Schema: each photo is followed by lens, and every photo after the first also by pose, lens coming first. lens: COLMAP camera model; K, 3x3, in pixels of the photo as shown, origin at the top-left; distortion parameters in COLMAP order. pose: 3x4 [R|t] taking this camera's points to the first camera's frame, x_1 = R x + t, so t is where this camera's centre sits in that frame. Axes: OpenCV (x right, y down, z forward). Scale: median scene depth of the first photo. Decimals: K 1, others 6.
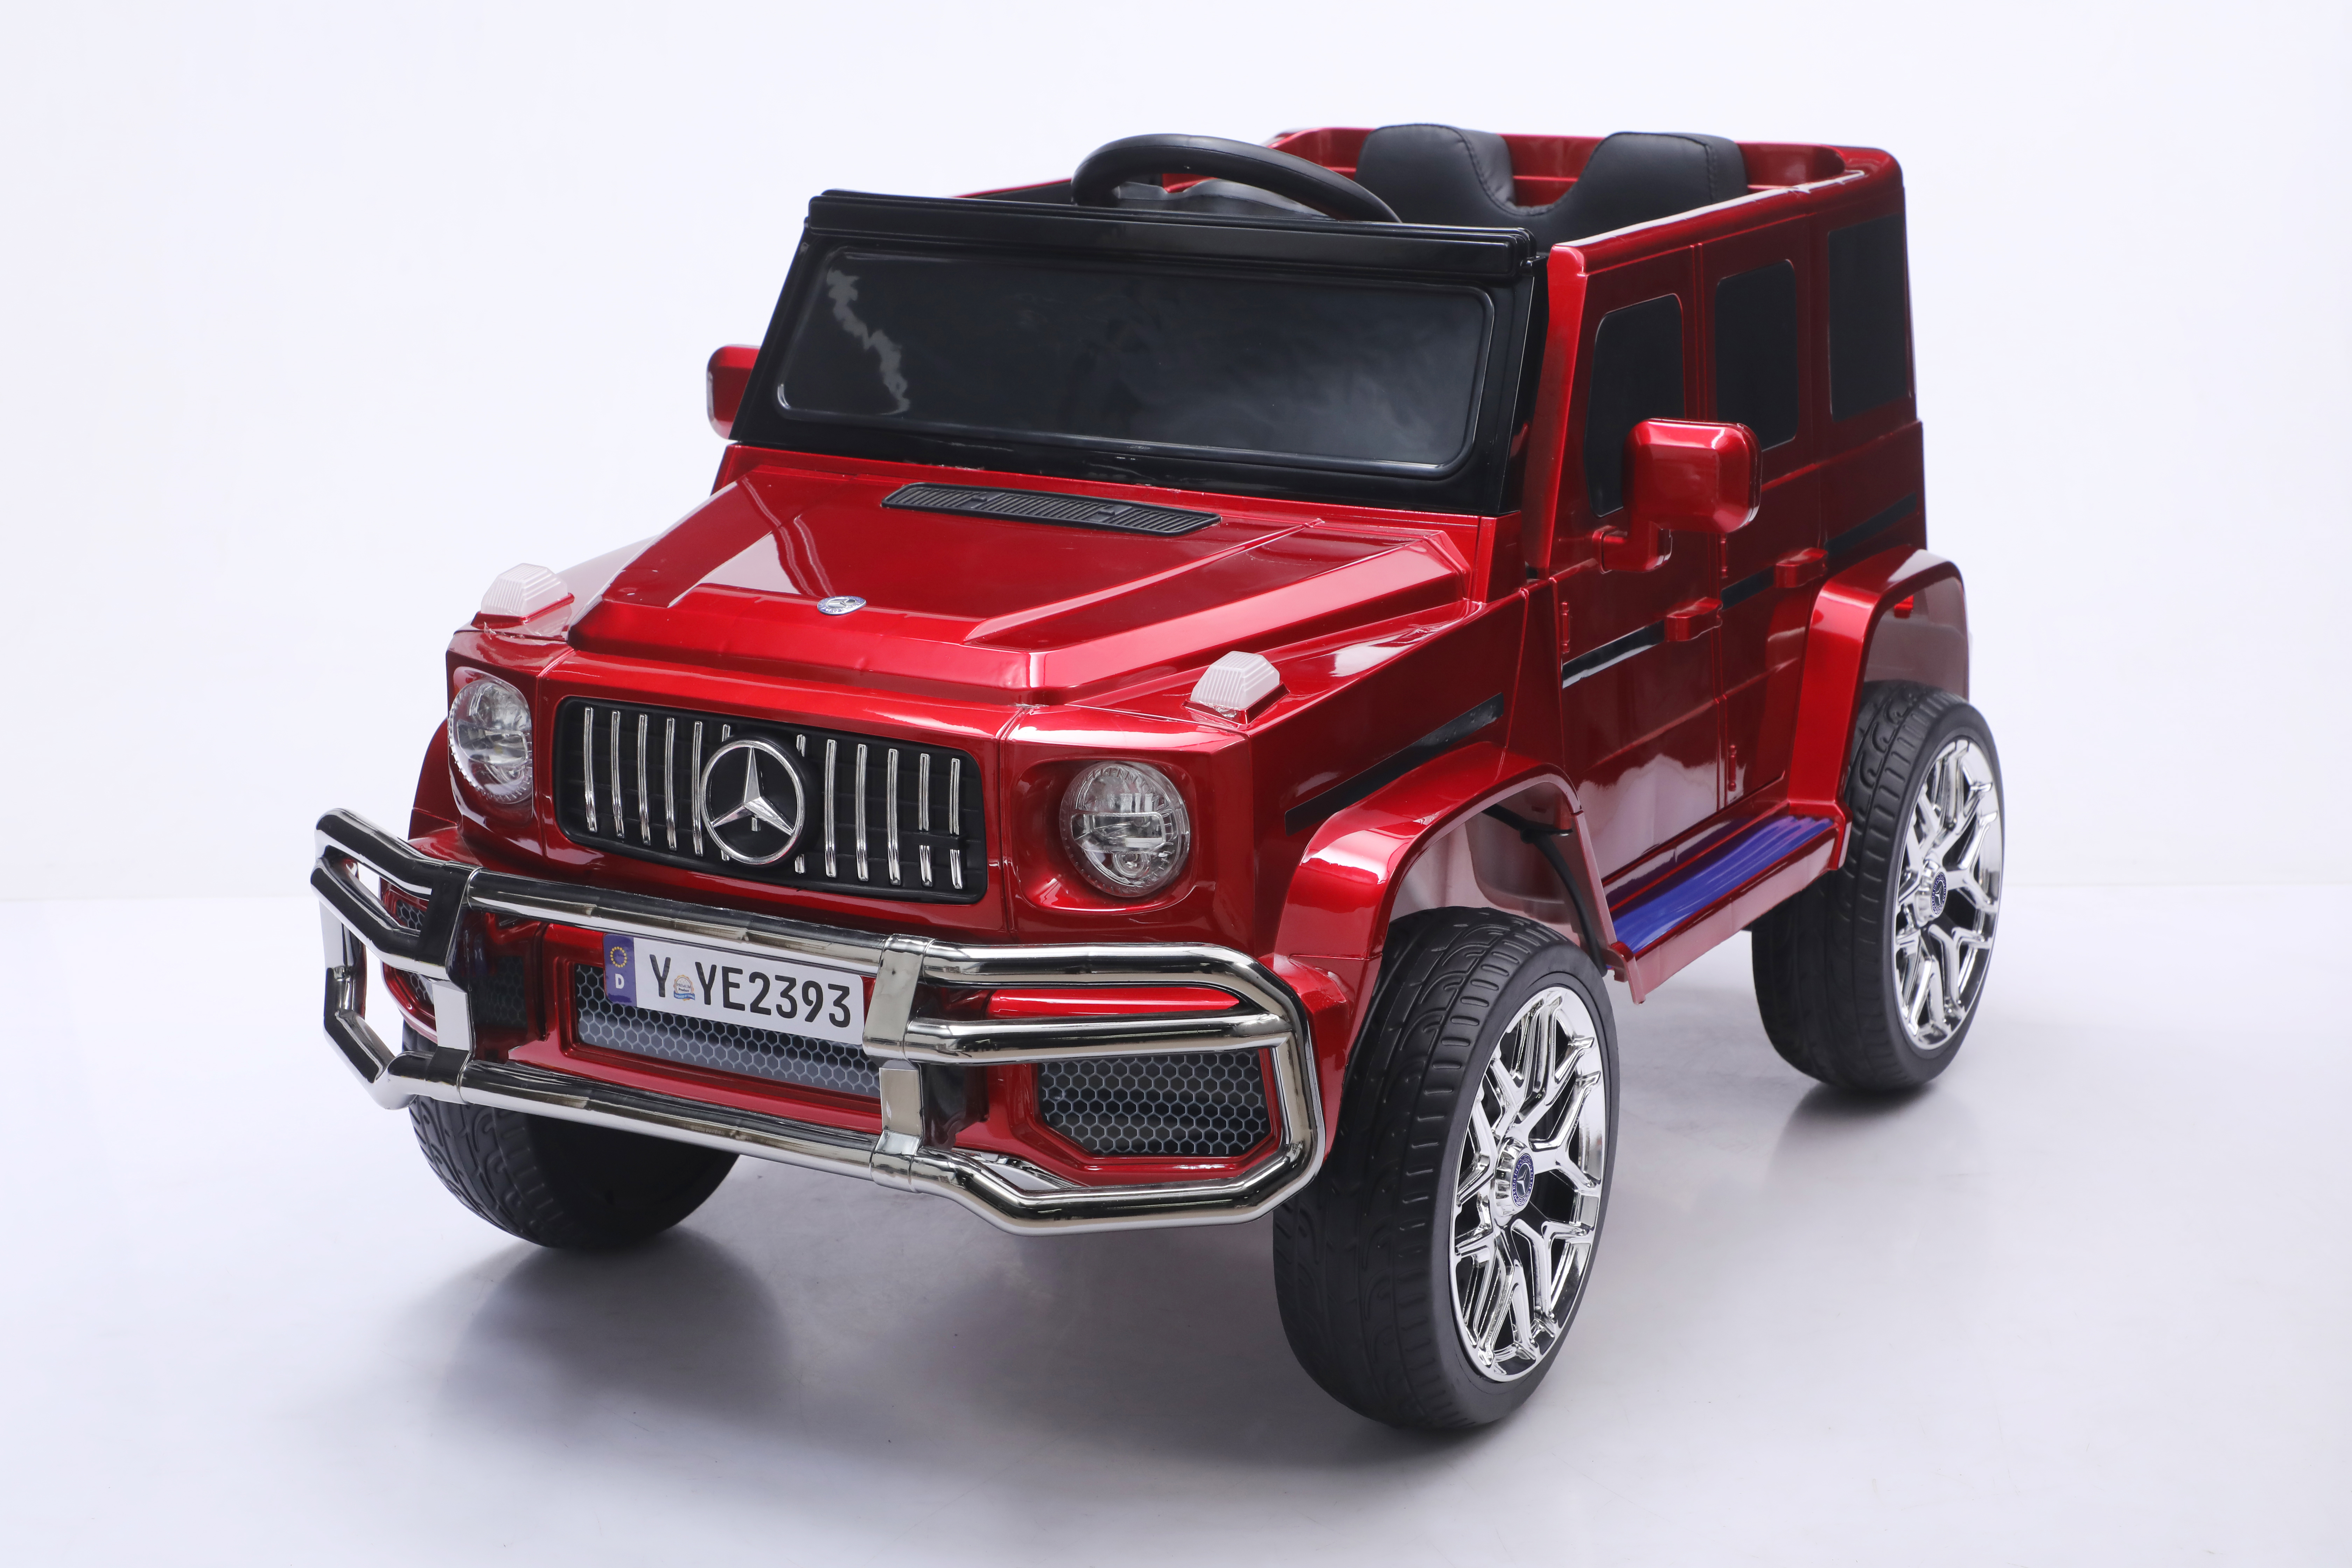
lens RADIAL K [[3903.0, 0, 1186.8], [0, 3903.0, 785.7], [0, 0, 1]] dist [0.012655, 0.000000]
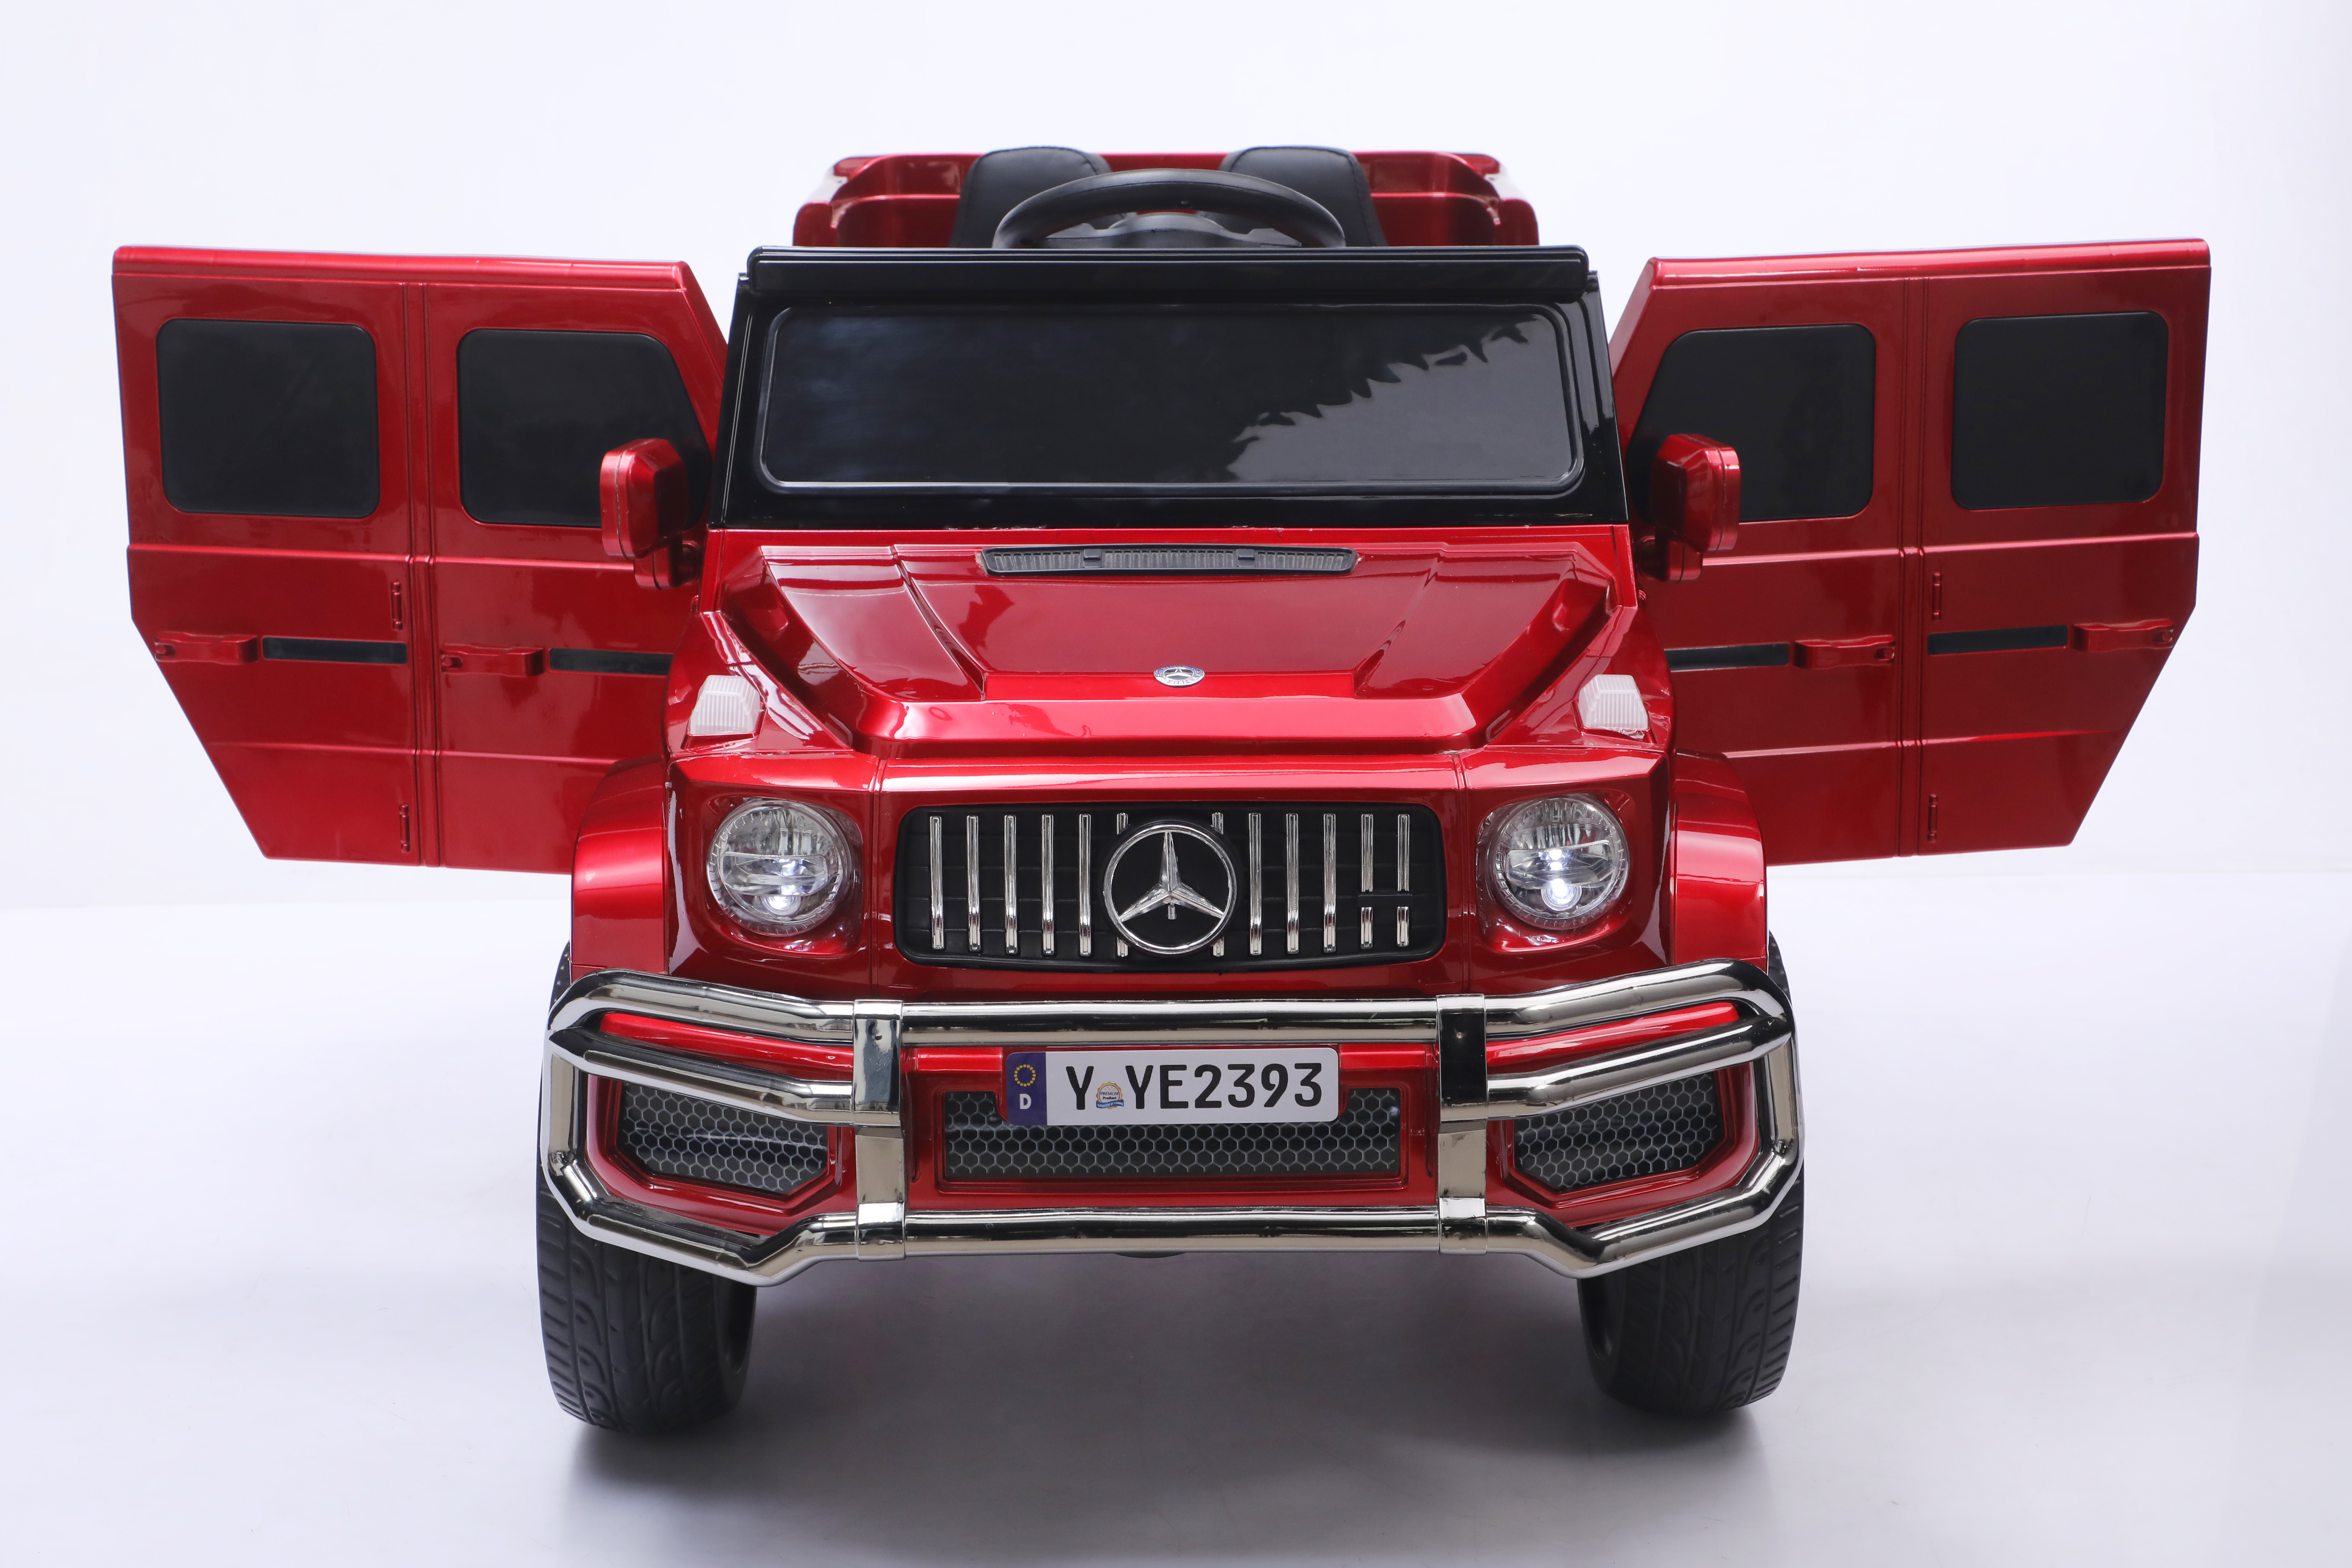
lens RADIAL K [[3903.0, 0, 1265.8], [0, 3903.0, 761.5], [0, 0, 1]] dist [0.012655, 0.000000]
pose [[0.869877, -0.120268, 0.478382, -0.544137], [0.122034, 0.992144, 0.027529, -0.050261], [-0.477935, 0.034432, 0.877720, 0.153225]]
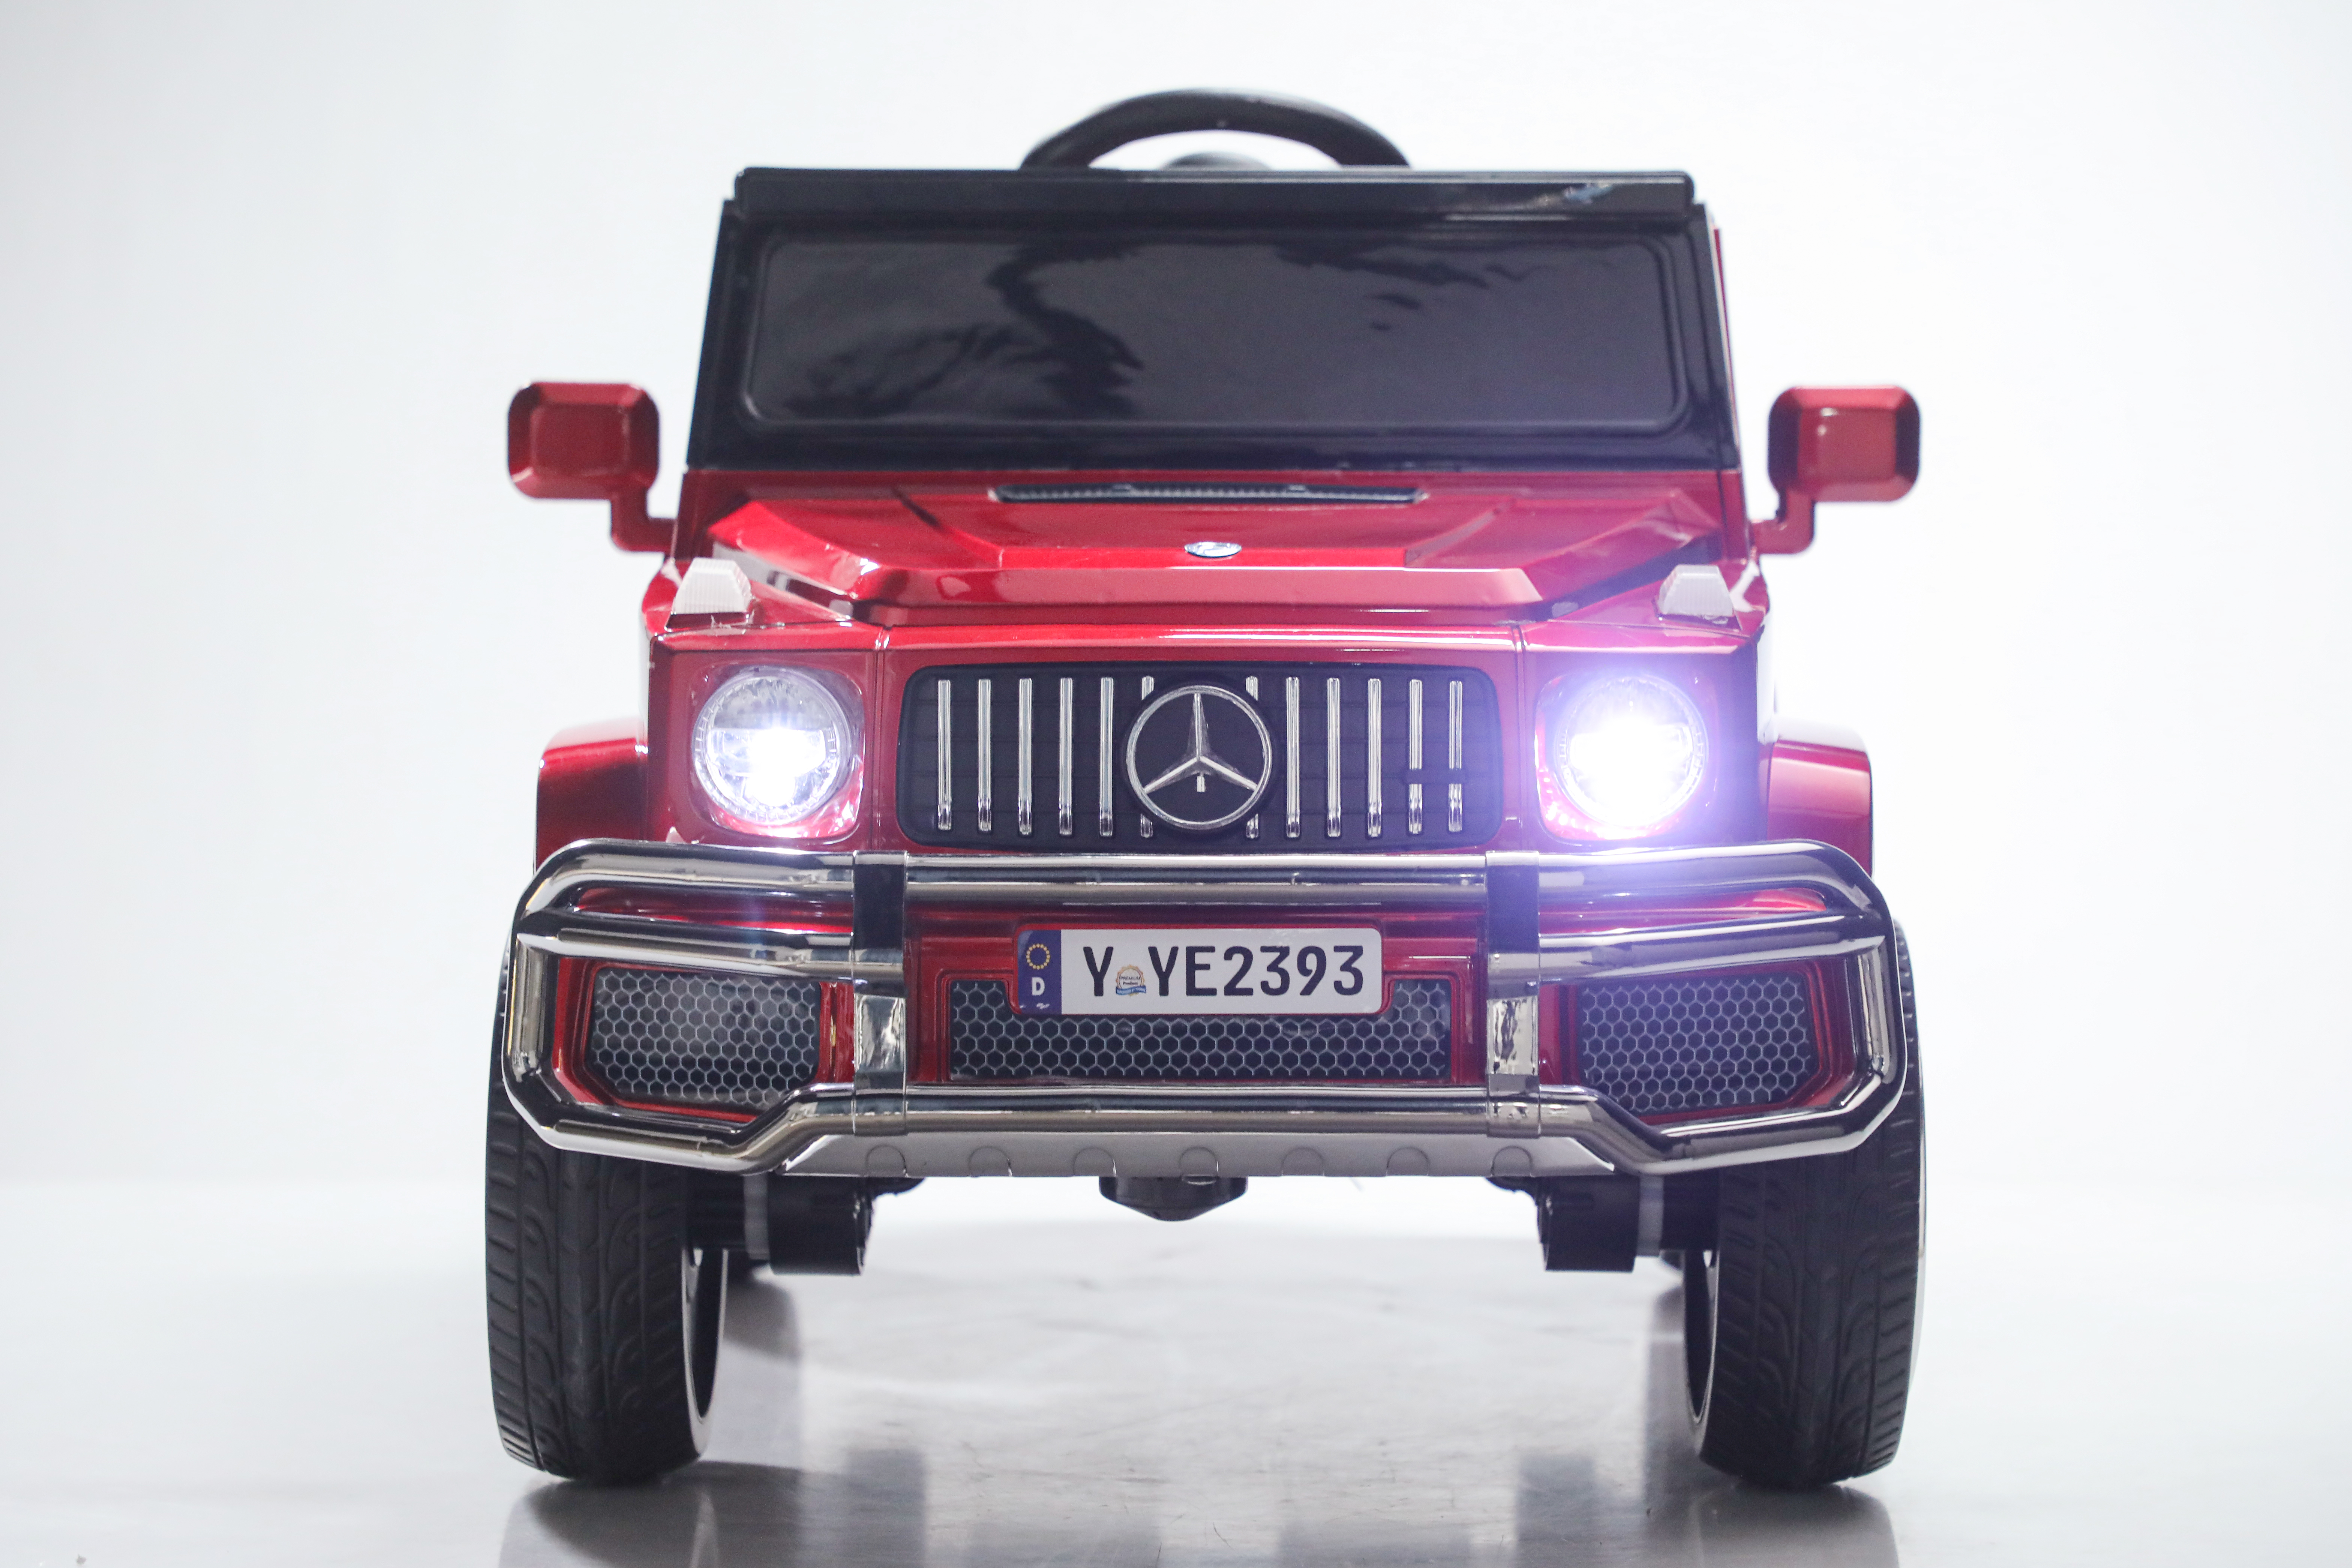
lens RADIAL K [[6987.8, 0, 1180.1], [0, 6987.8, 776.1], [0, 0, 1]] dist [0.121145, 0.000000]
pose [[0.889049, -0.035334, 0.456447, -0.830083], [0.111544, 0.983690, -0.141113, 0.228608], [-0.444016, 0.176370, 0.878489, -0.369190]]
